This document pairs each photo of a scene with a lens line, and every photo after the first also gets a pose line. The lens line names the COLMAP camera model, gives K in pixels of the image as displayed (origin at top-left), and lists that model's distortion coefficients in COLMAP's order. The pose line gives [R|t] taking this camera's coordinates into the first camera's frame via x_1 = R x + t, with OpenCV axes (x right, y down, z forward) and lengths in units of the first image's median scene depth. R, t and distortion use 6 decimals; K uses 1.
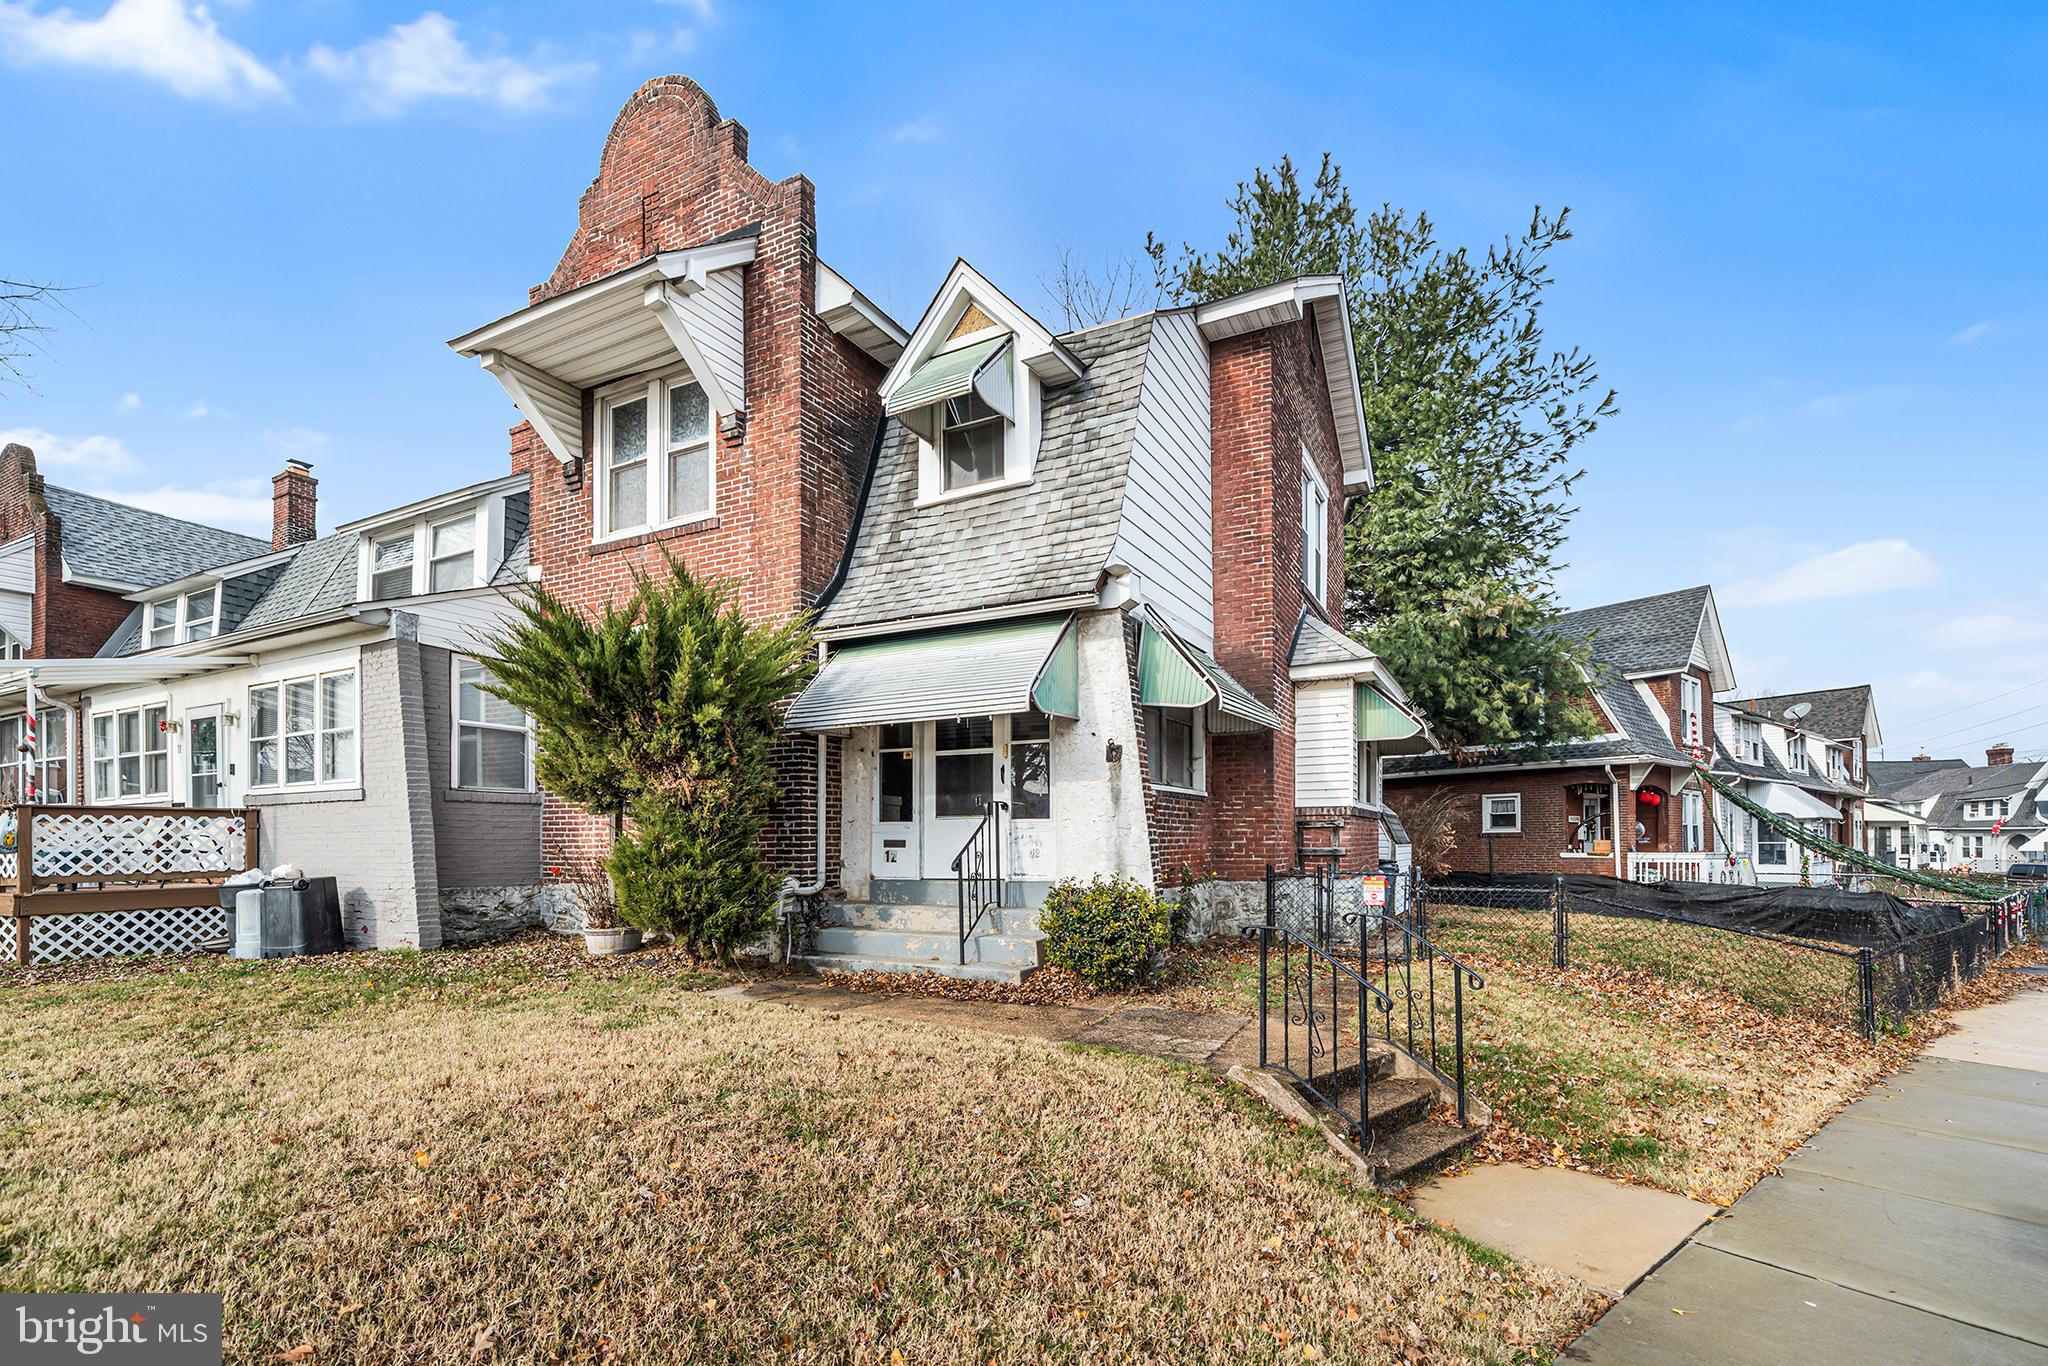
lens RADIAL K [[883.8, 0, 1024.0], [0, 883.8, 683.0], [0, 0, 1]] dist [0.000198, -0.000016]
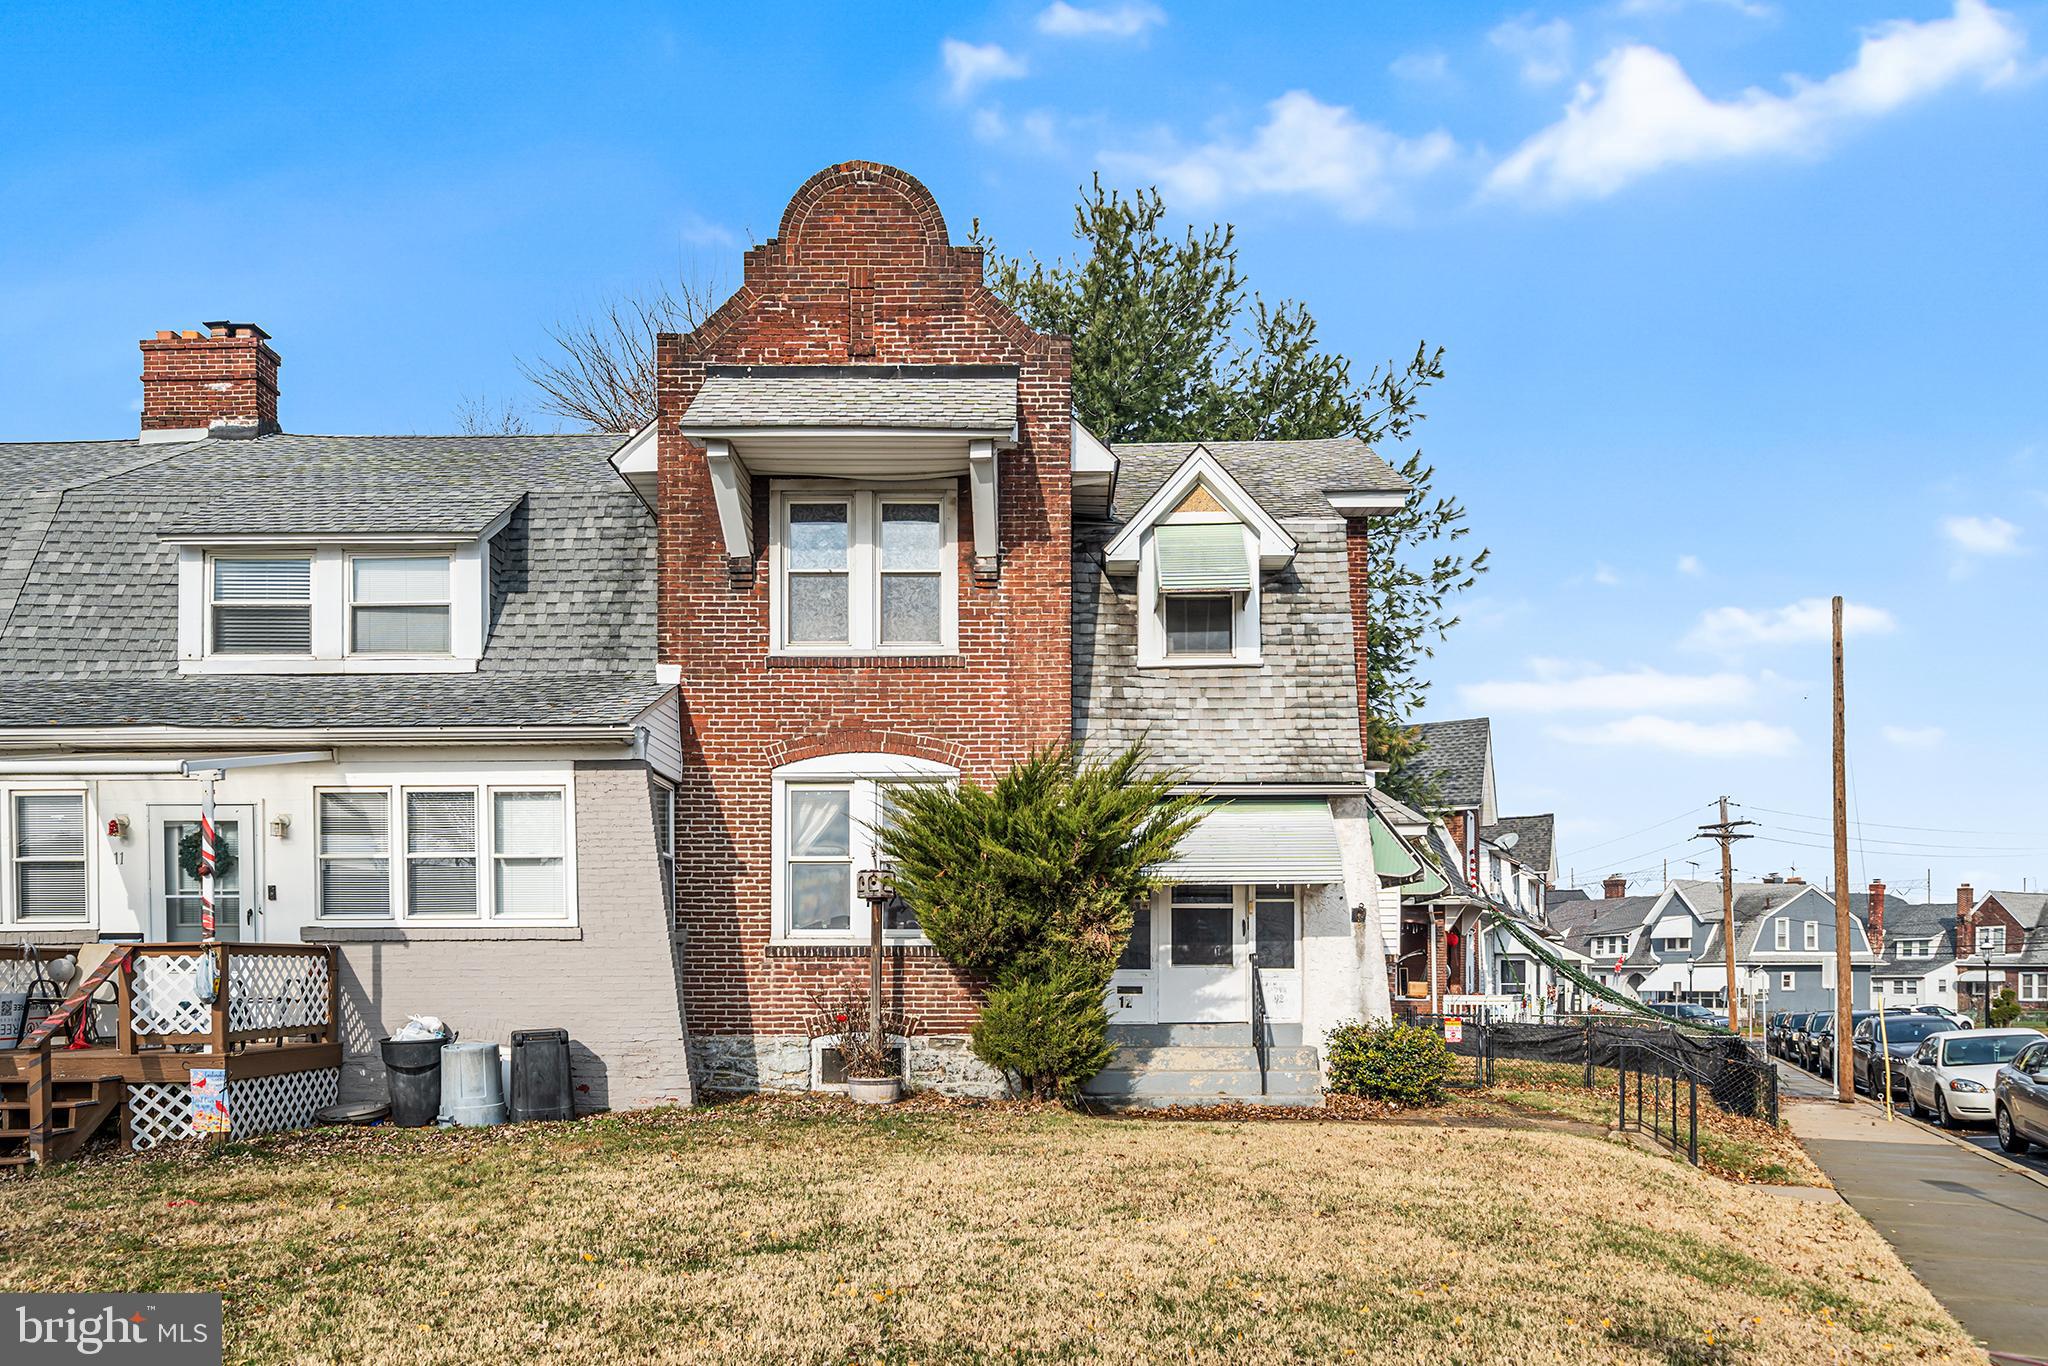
lens RADIAL K [[1348.6, 0, 1024.0], [0, 1348.6, 683.0], [0, 0, 1]] dist [0.002863, -0.000177]
pose [[0.902046, 0.094507, 0.421167, -0.954862], [-0.079088, 0.995405, -0.053974, -0.085481], [-0.424333, 0.015378, 0.905376, -0.407878]]
